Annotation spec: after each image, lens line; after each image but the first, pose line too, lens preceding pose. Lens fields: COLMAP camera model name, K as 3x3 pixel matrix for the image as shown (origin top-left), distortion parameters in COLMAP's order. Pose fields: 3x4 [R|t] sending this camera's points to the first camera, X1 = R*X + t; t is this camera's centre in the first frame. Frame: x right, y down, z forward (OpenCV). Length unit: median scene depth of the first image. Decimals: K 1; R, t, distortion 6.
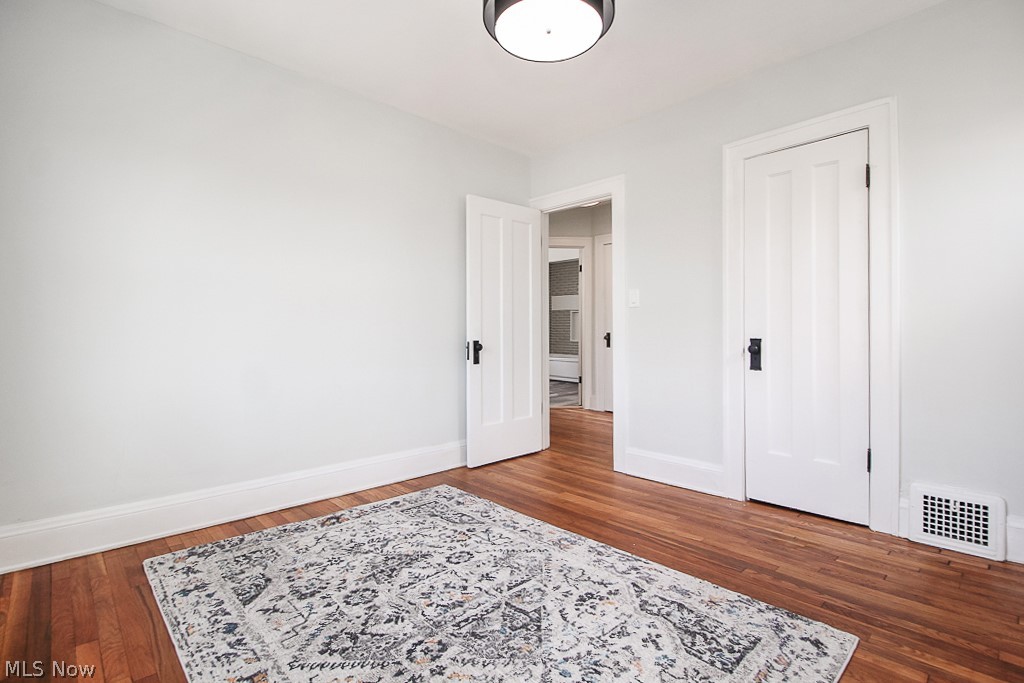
lens RADIAL K [[483.0, 0, 494.0], [0, 483.0, 324.3], [0, 0, 1]] dist [0.014254, -0.008111]
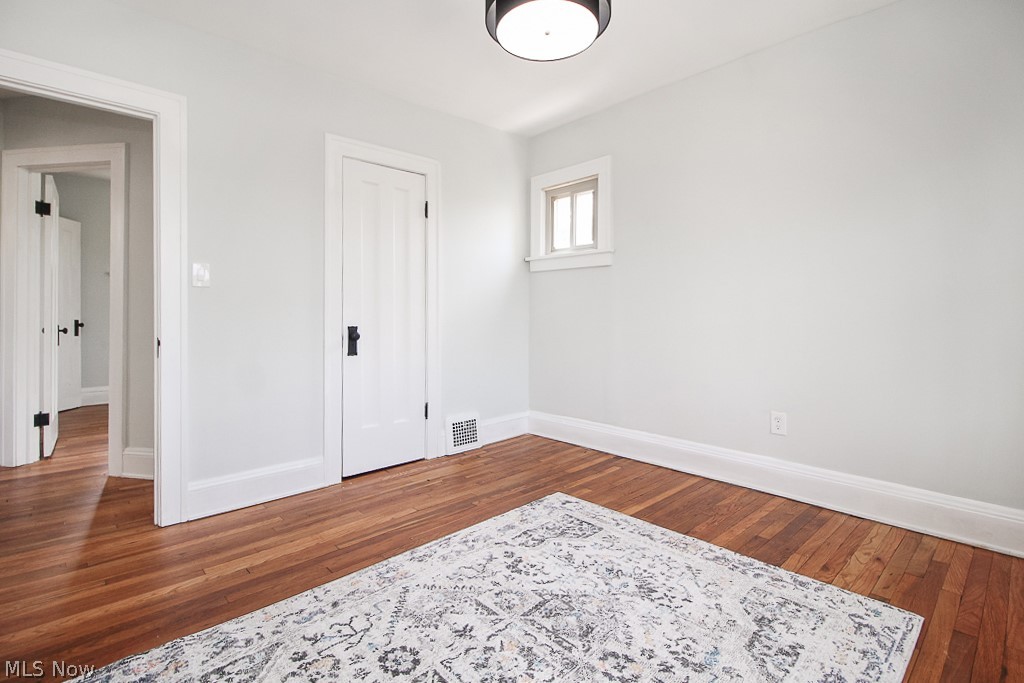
lens RADIAL K [[483.0, 0, 534.6], [0, 483.0, 309.7], [0, 0, 1]] dist [0.014254, -0.008111]
pose [[-0.027206, 0.021564, 0.999397, -0.785491], [-0.009706, 0.999714, -0.021835, 0.017231], [-0.999583, -0.010294, -0.026989, 0.882056]]
